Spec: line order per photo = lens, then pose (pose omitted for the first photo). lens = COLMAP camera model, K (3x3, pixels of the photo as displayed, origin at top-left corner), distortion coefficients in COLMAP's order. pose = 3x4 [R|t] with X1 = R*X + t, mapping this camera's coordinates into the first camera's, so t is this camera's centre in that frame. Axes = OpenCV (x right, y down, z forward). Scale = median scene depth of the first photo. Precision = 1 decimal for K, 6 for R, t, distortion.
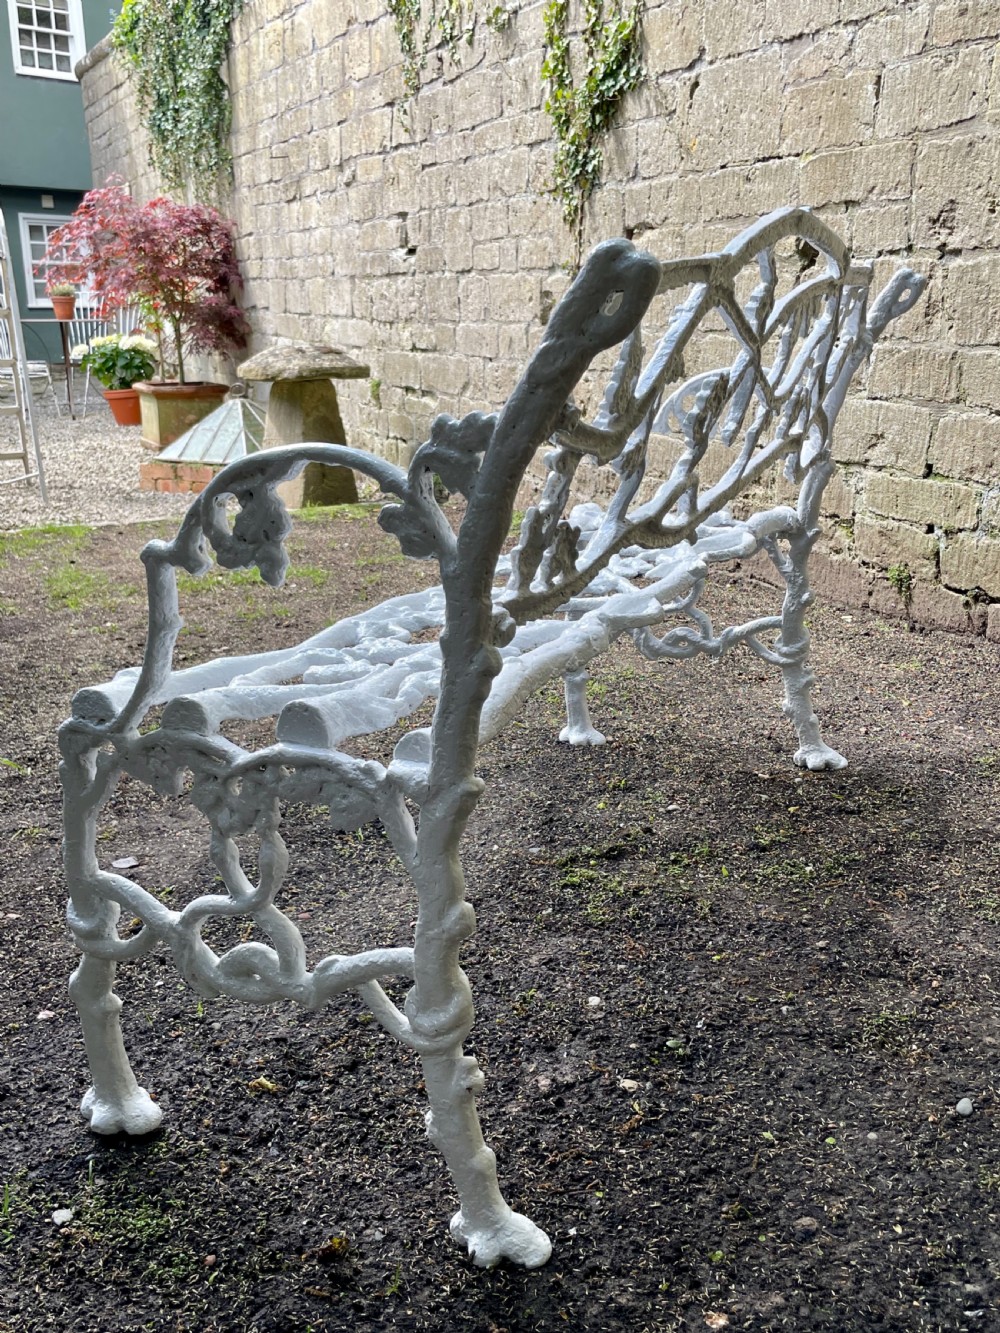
lens RADIAL K [[1538.1, 0, 479.6], [0, 1538.1, 670.1], [0, 0, 1]] dist [0.177536, -0.400727]
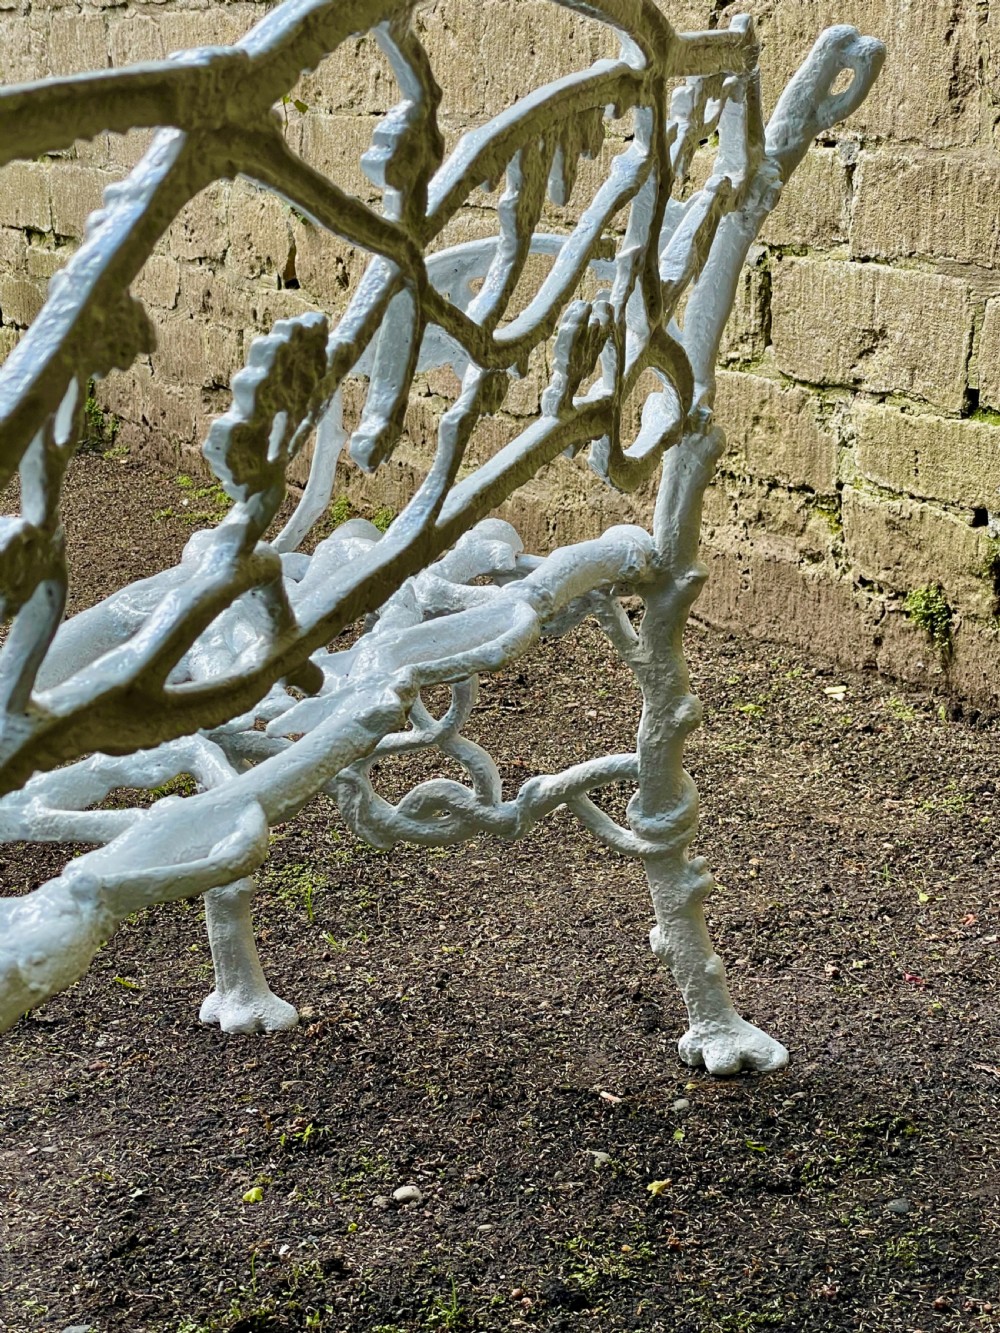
lens RADIAL K [[2756.9, 0, 500.0], [0, 2756.9, 666.5], [0, 0, 1]] dist [0.106345, 0.207086]
pose [[0.996866, -0.039430, 0.068575, 0.095209], [0.040030, 0.999171, -0.007385, -0.056171], [-0.068227, 0.010107, 0.997619, 0.159070]]
